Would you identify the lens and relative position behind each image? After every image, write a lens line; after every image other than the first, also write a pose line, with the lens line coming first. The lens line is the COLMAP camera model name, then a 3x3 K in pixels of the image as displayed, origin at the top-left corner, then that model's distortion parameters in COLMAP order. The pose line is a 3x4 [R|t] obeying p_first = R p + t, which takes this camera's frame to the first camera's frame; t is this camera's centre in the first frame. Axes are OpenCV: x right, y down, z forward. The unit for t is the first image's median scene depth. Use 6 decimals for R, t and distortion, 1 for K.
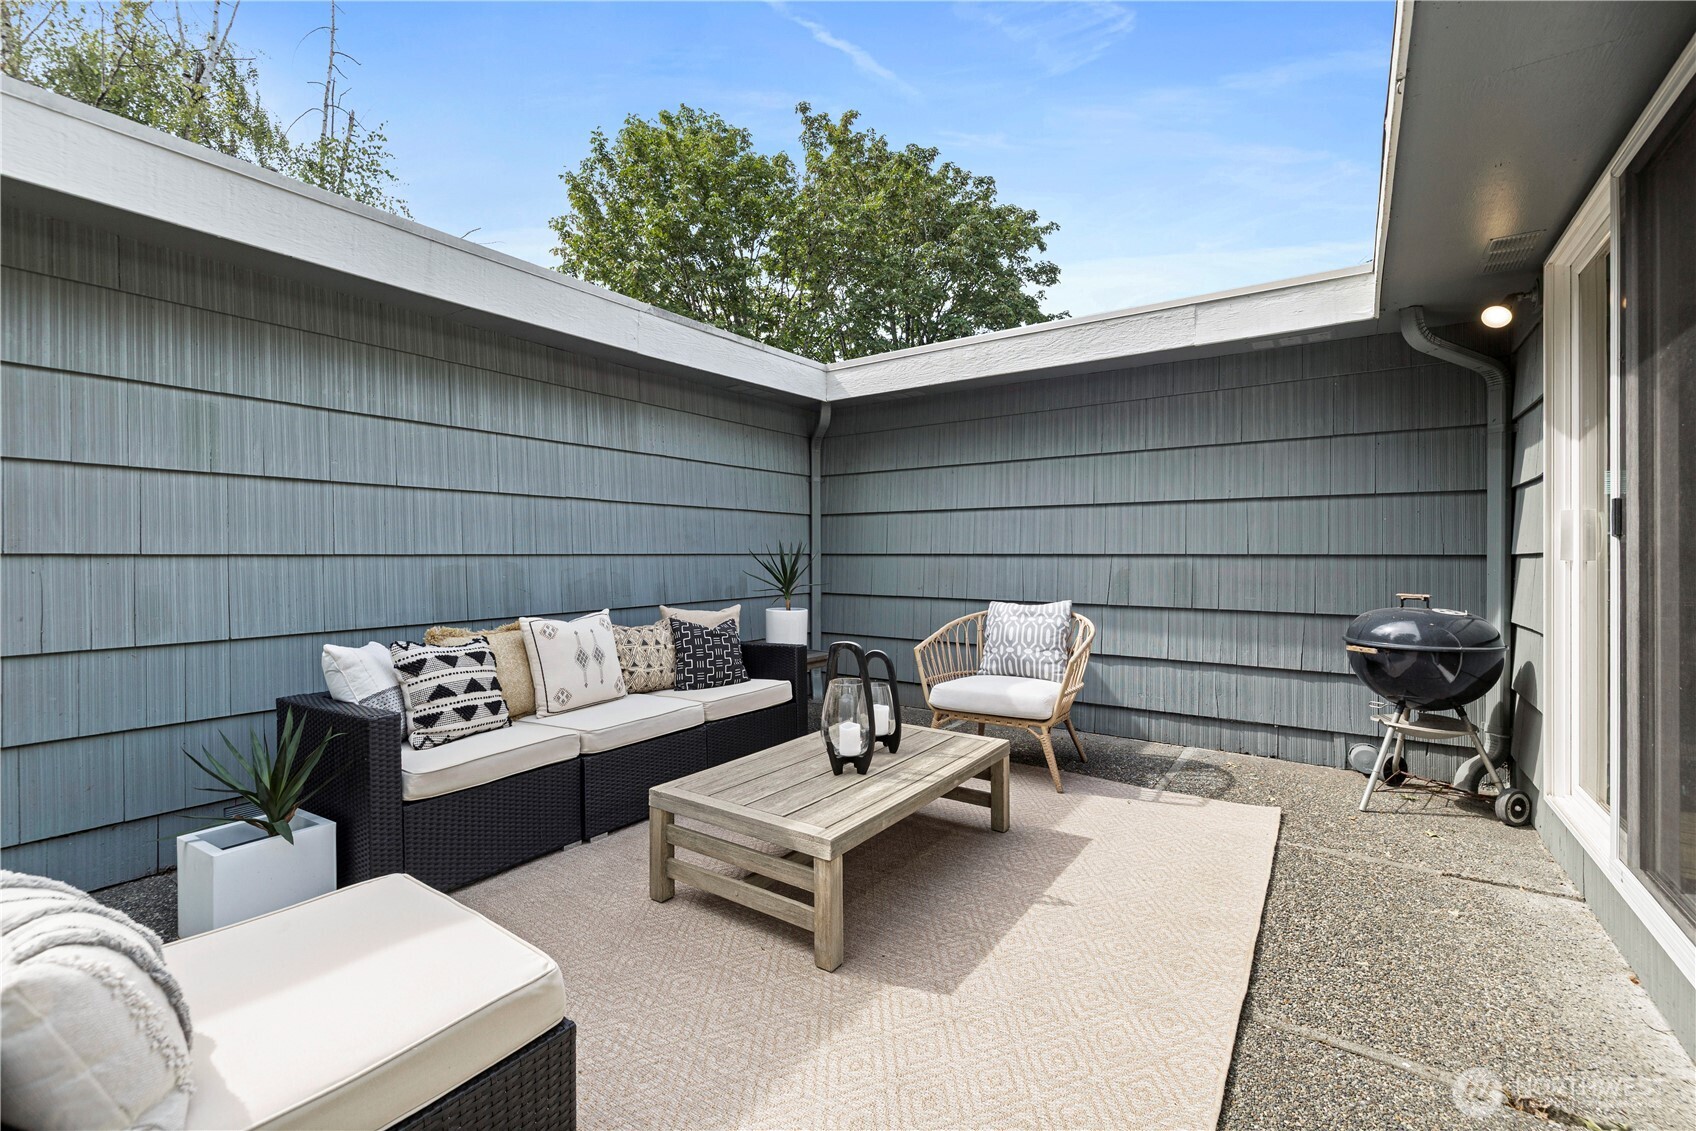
lens RADIAL K [[733.9, 0, 844.7], [0, 733.9, 561.4], [0, 0, 1]] dist [-0.000477, 0.000065]
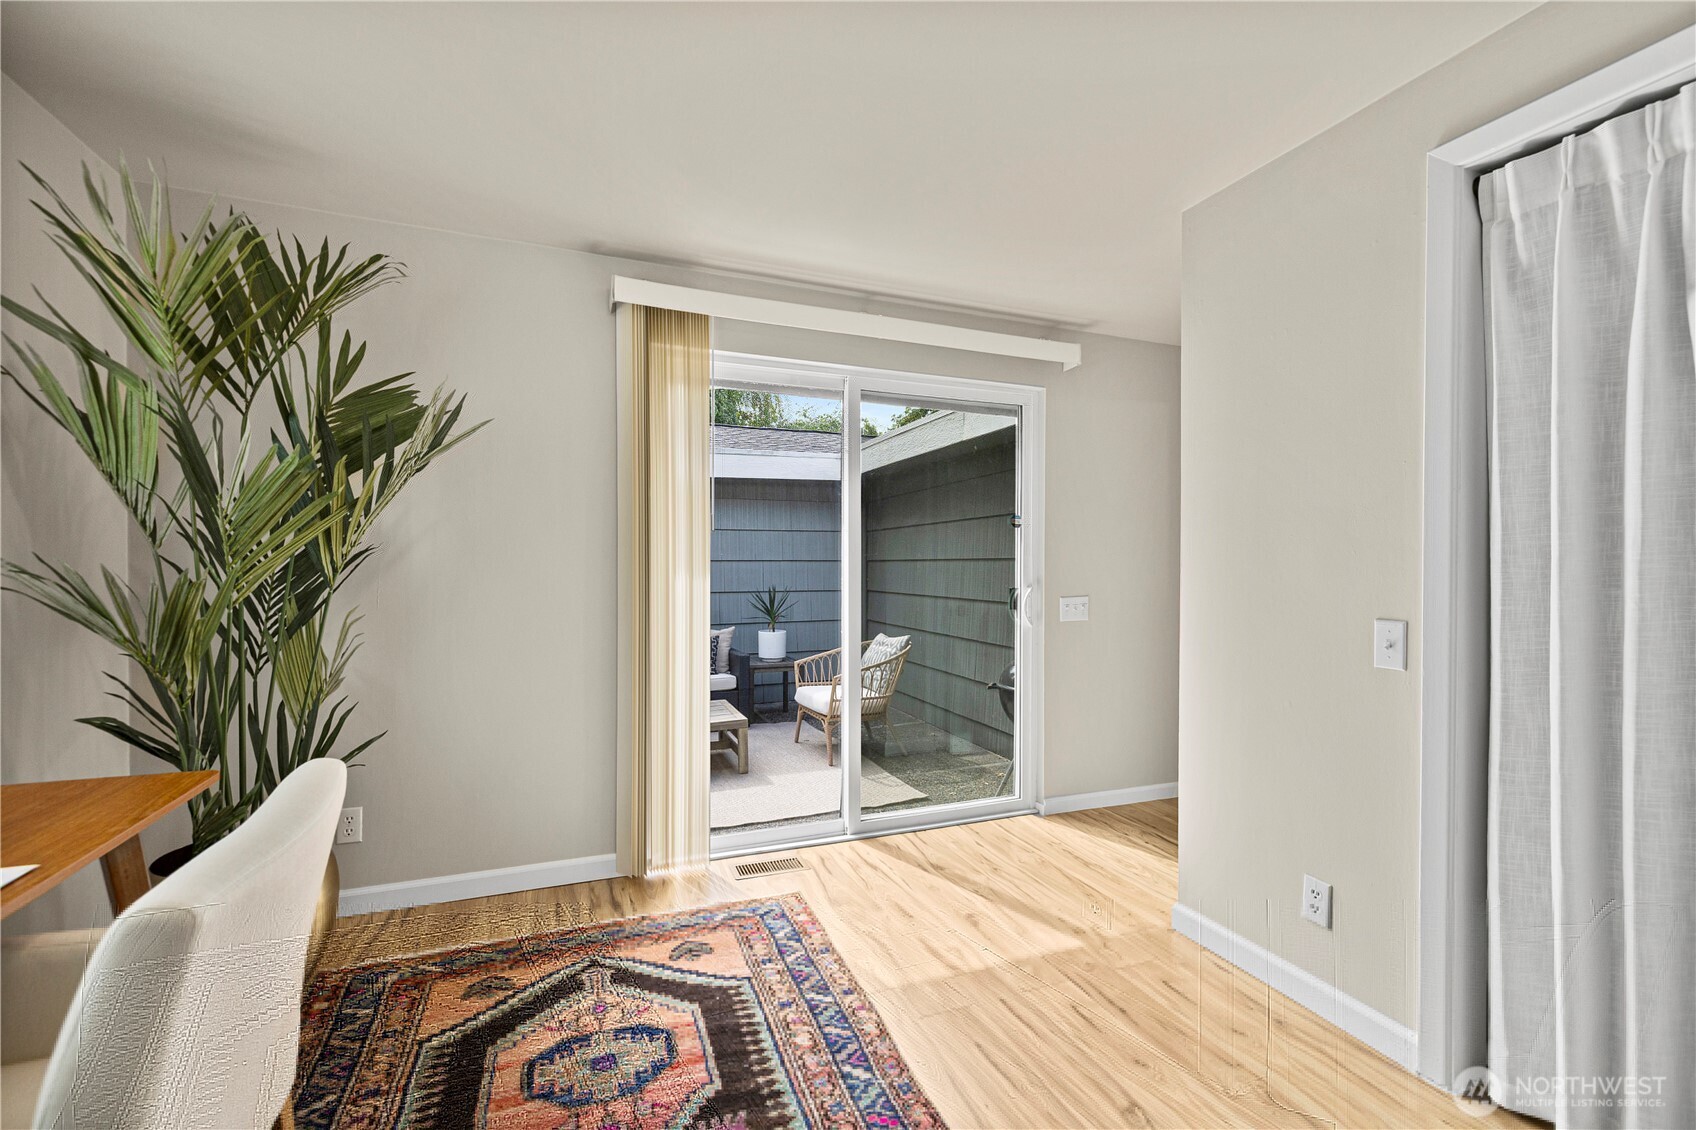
lens RADIAL K [[733.9, 0, 851.8], [0, 733.9, 565.0], [0, 0, 1]] dist [-0.000477, 0.000065]
pose [[0.830404, 0.003080, -0.557153, 1.004851], [-0.005512, 0.999981, -0.002688, -0.077324], [0.557134, 0.005303, 0.830406, -0.190525]]
